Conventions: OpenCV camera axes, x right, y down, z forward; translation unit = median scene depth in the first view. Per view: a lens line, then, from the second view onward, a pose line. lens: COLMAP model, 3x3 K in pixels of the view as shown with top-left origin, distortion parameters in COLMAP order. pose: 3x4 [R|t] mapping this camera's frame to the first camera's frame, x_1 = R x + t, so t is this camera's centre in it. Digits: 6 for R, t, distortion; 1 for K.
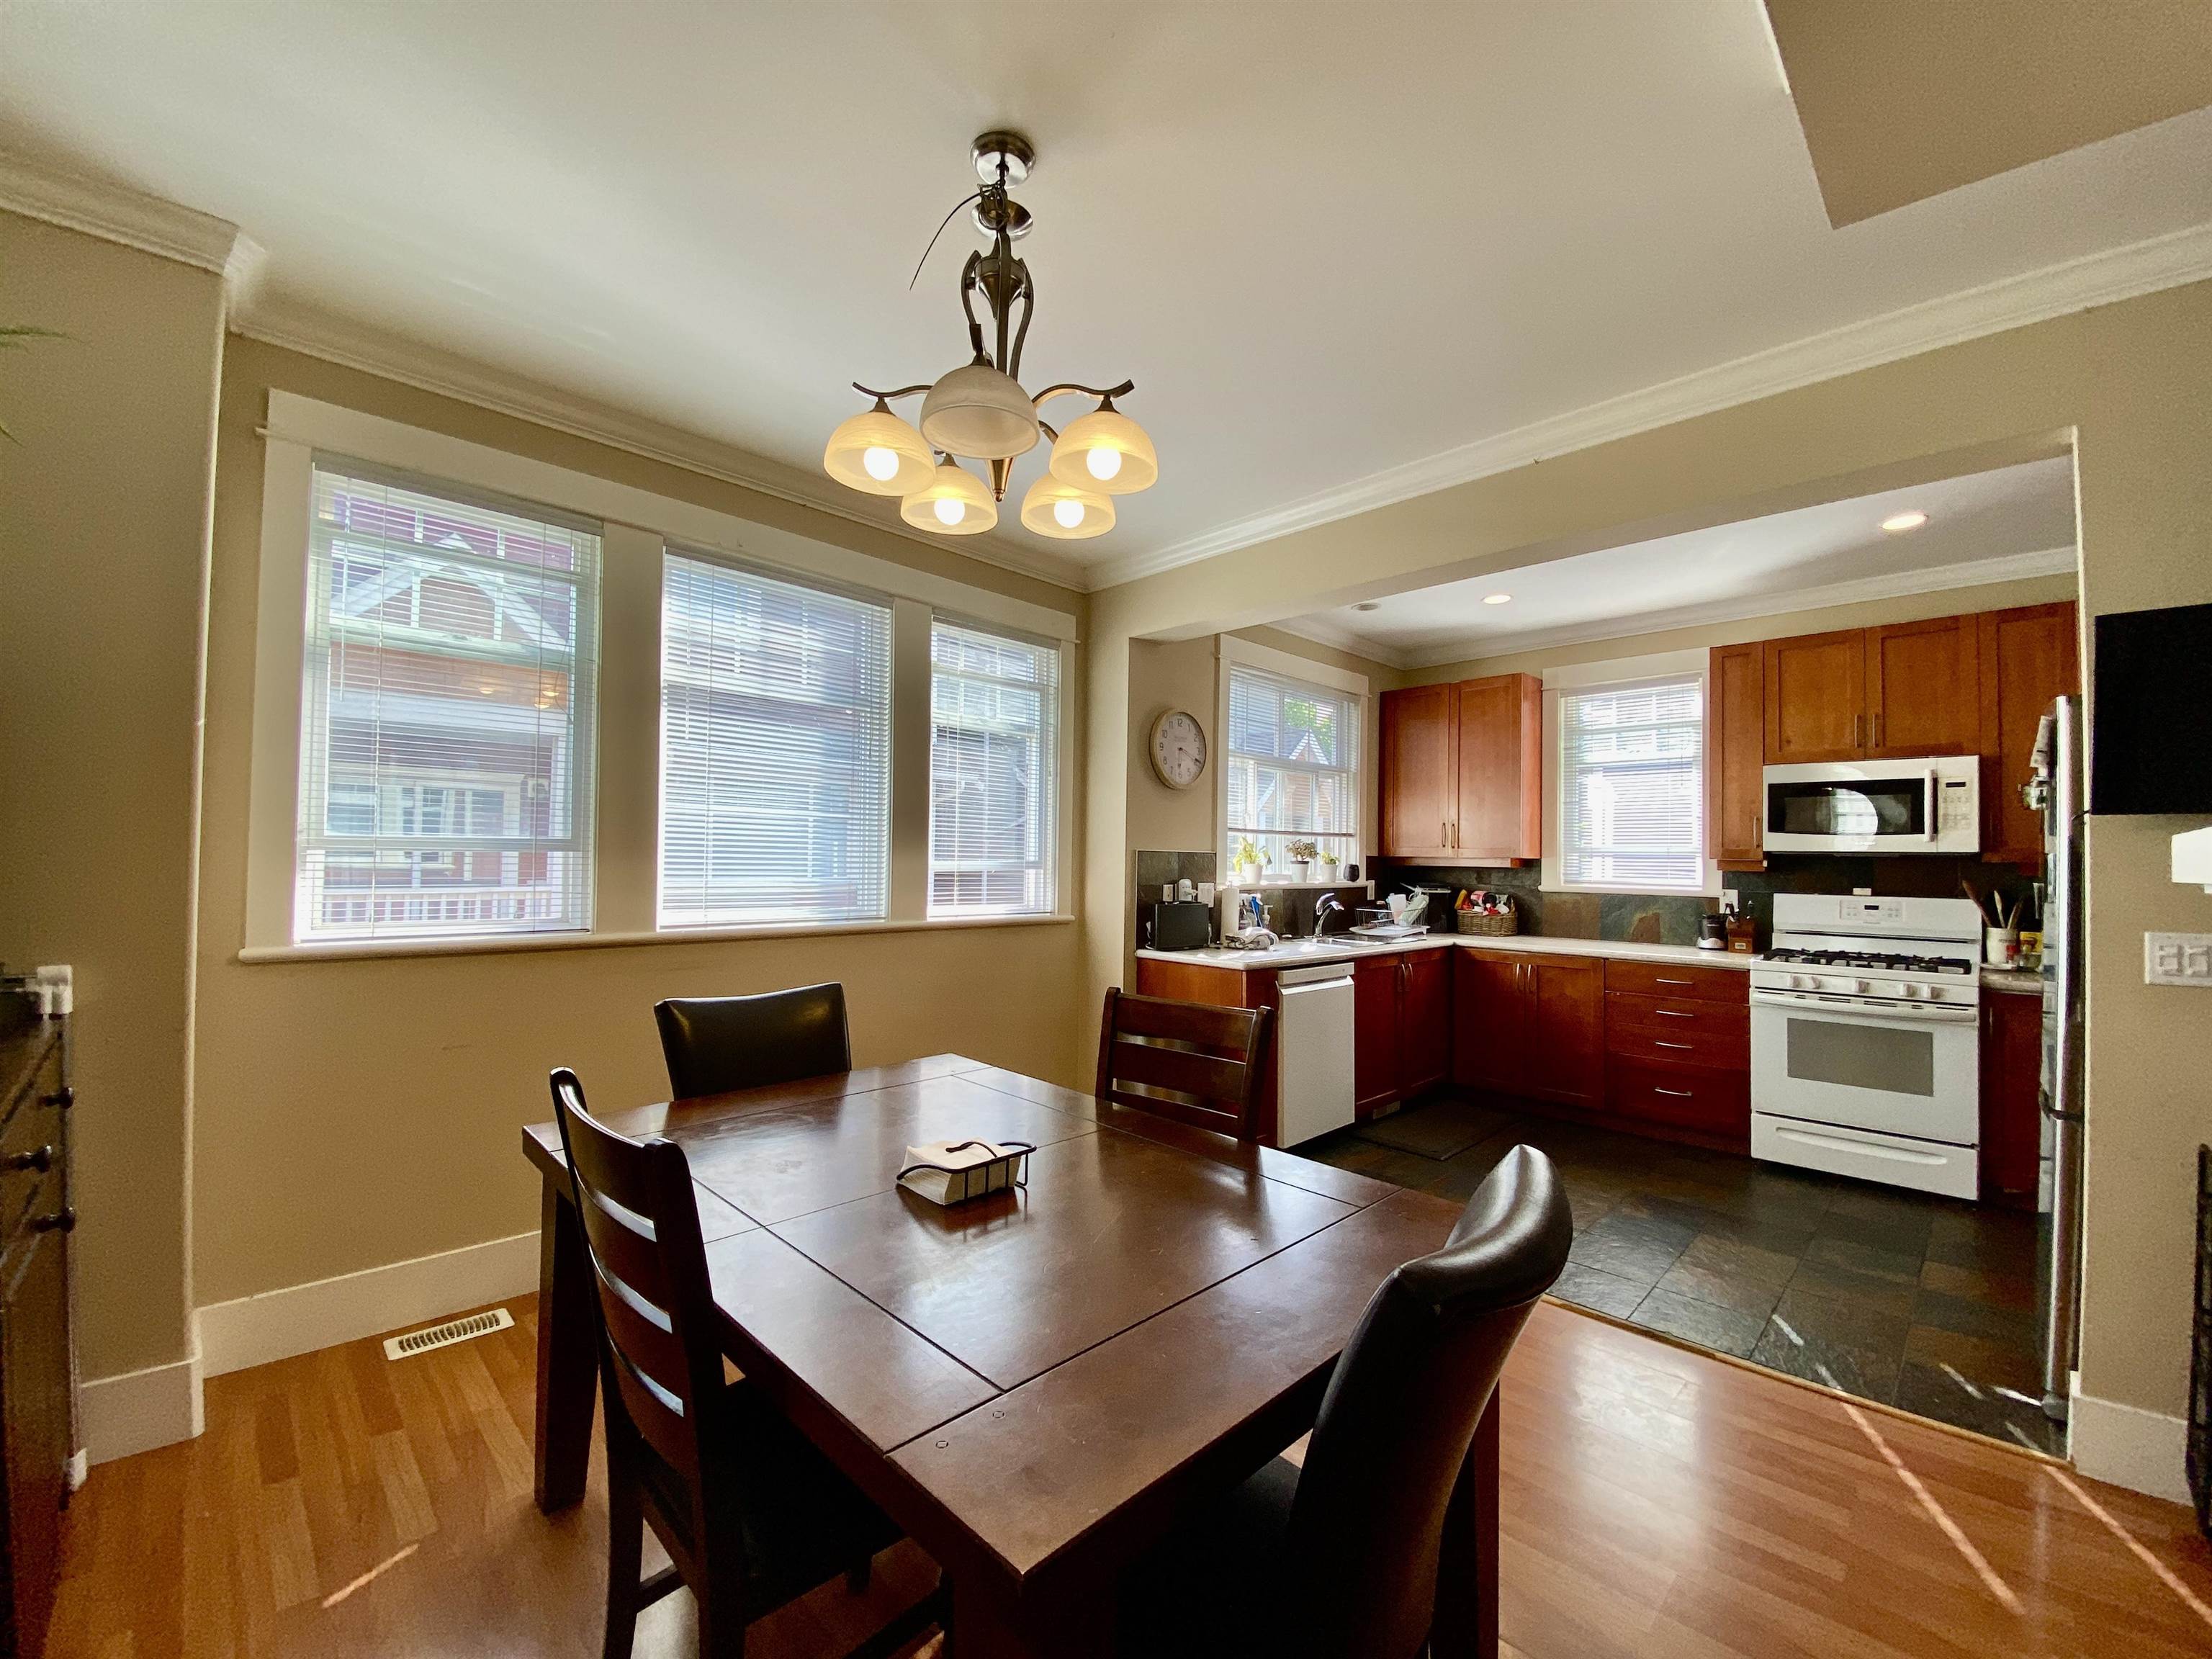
lens RADIAL K [[891.9, 0, 1105.1], [0, 891.9, 840.9], [0, 0, 1]] dist [0.002010, 0.000141]
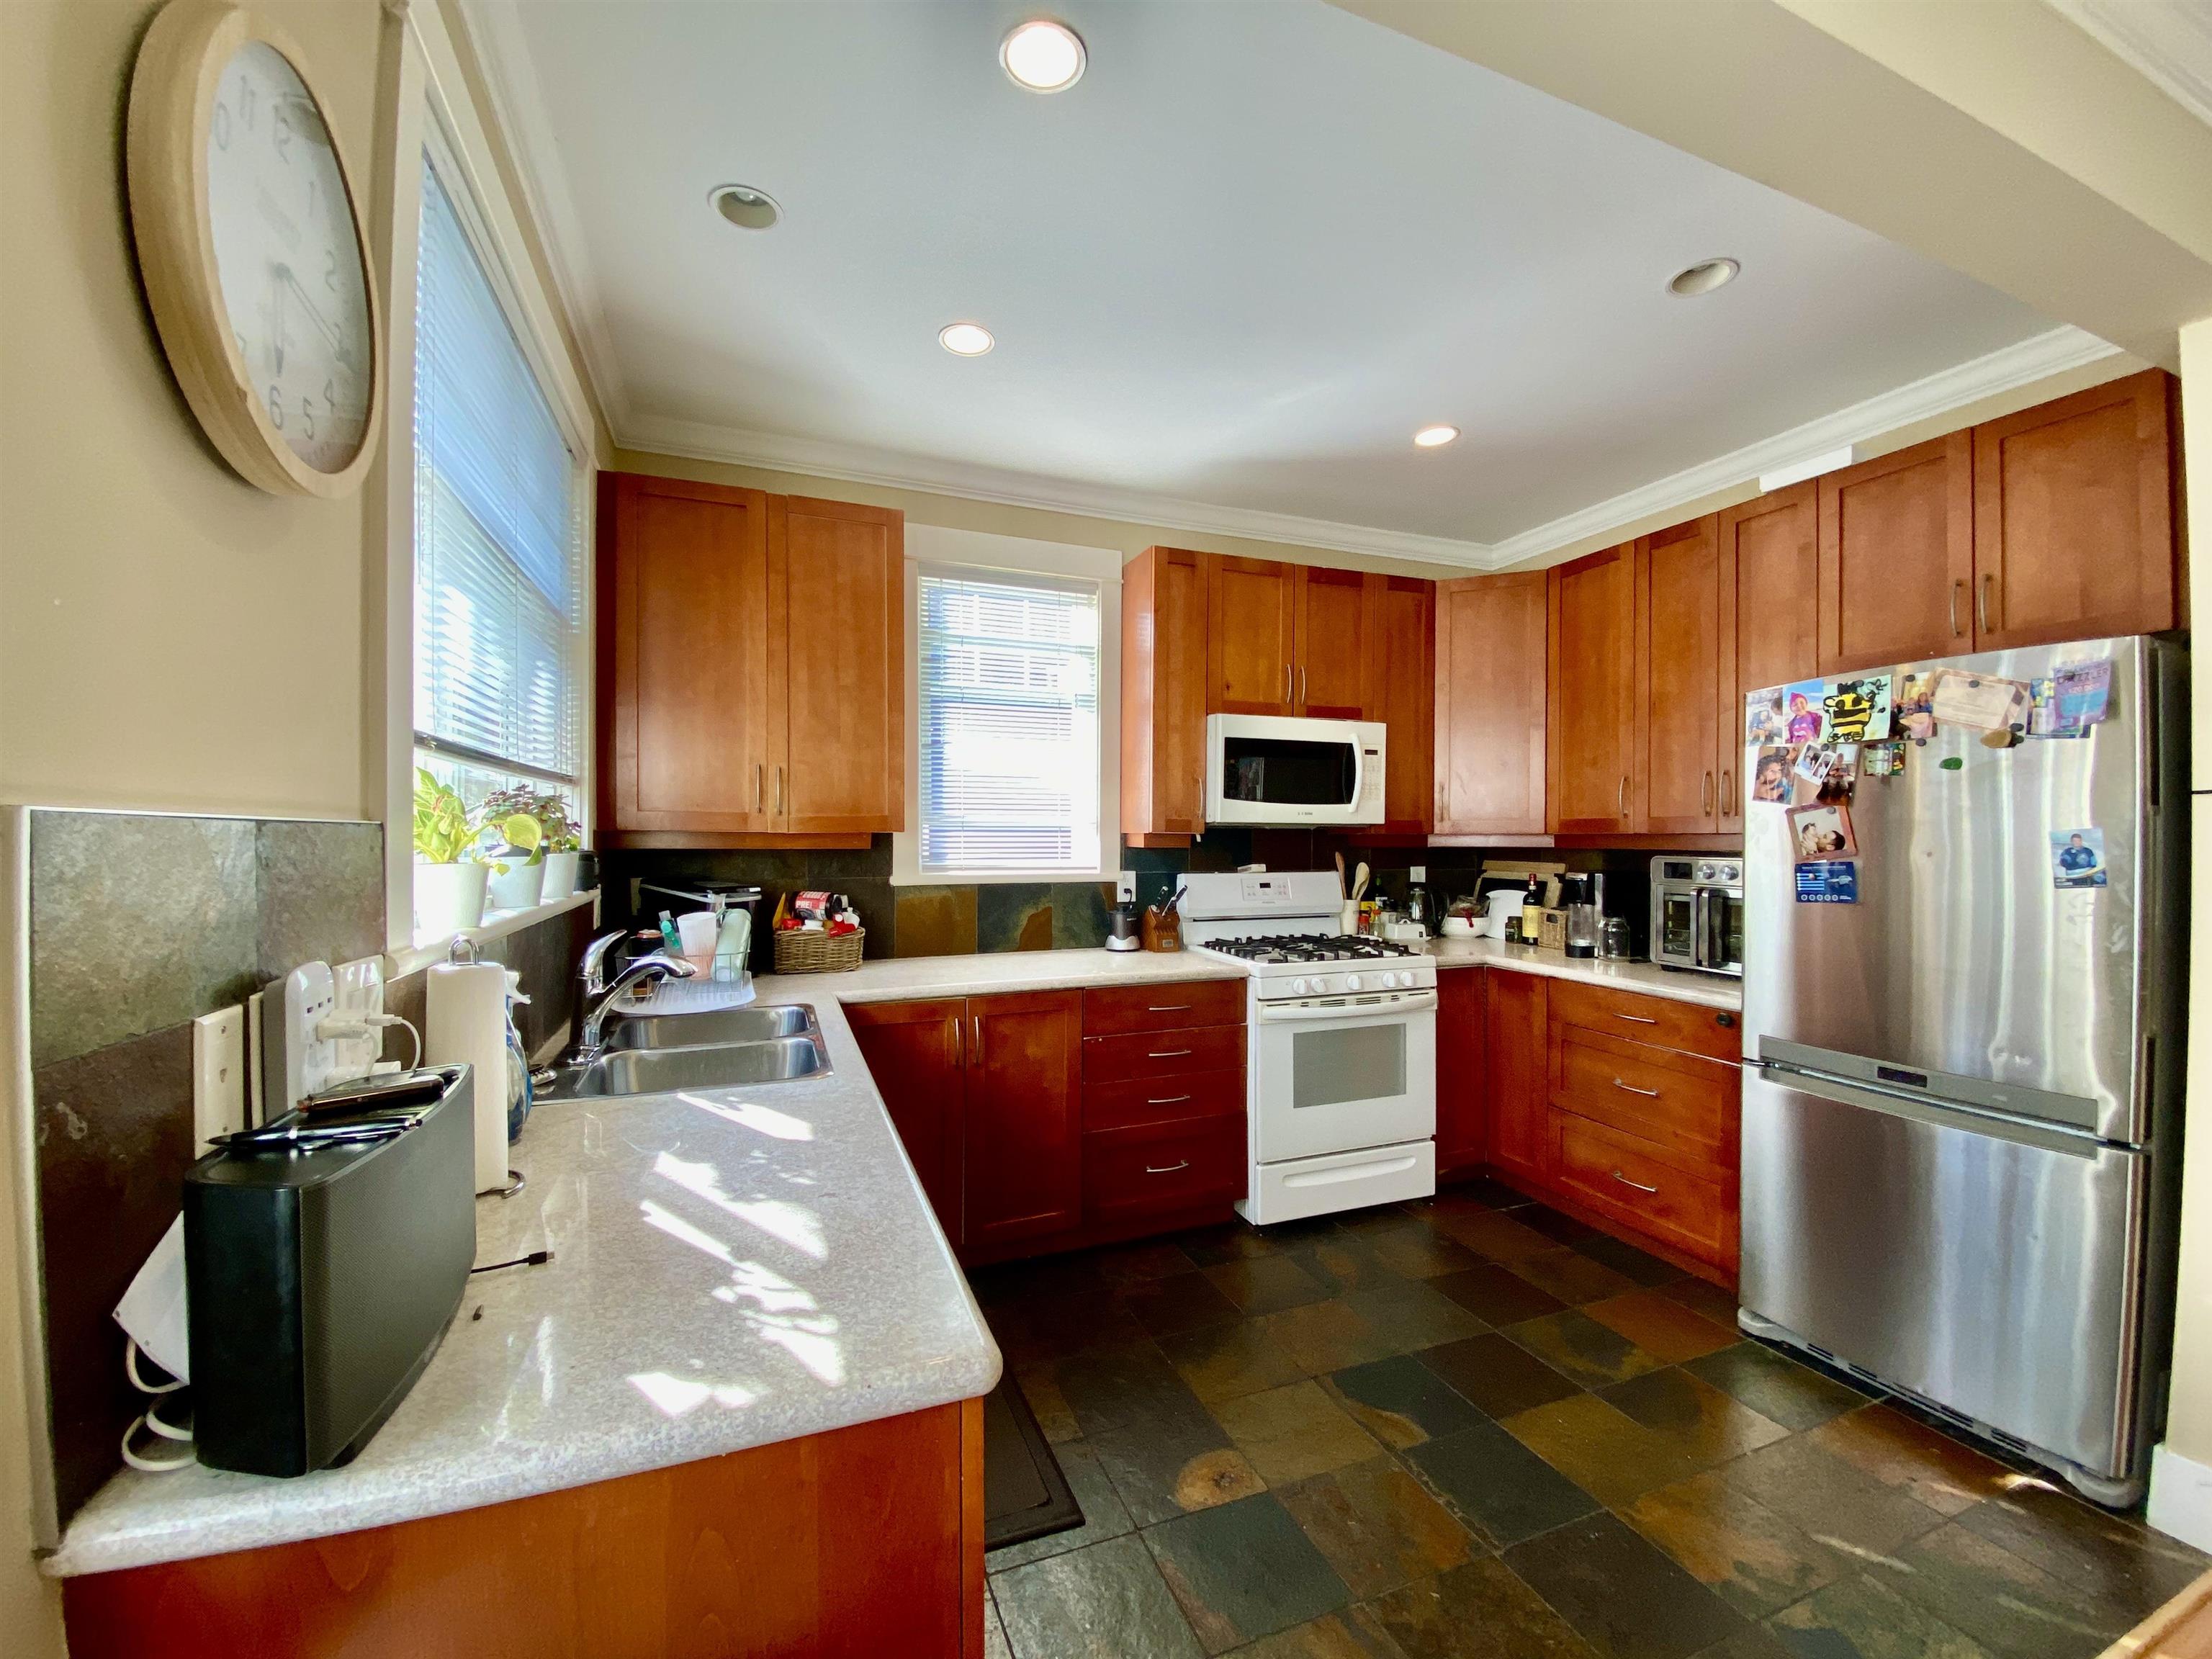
lens RADIAL K [[917.1, 0, 1108.8], [0, 917.1, 837.8], [0, 0, 1]] dist [0.063781, -0.000021]
pose [[0.393830, -0.021516, 0.918931, -0.045277], [-0.015834, 0.999419, 0.030186, 0.001880], [-0.919047, -0.026438, 0.393261, 0.783913]]
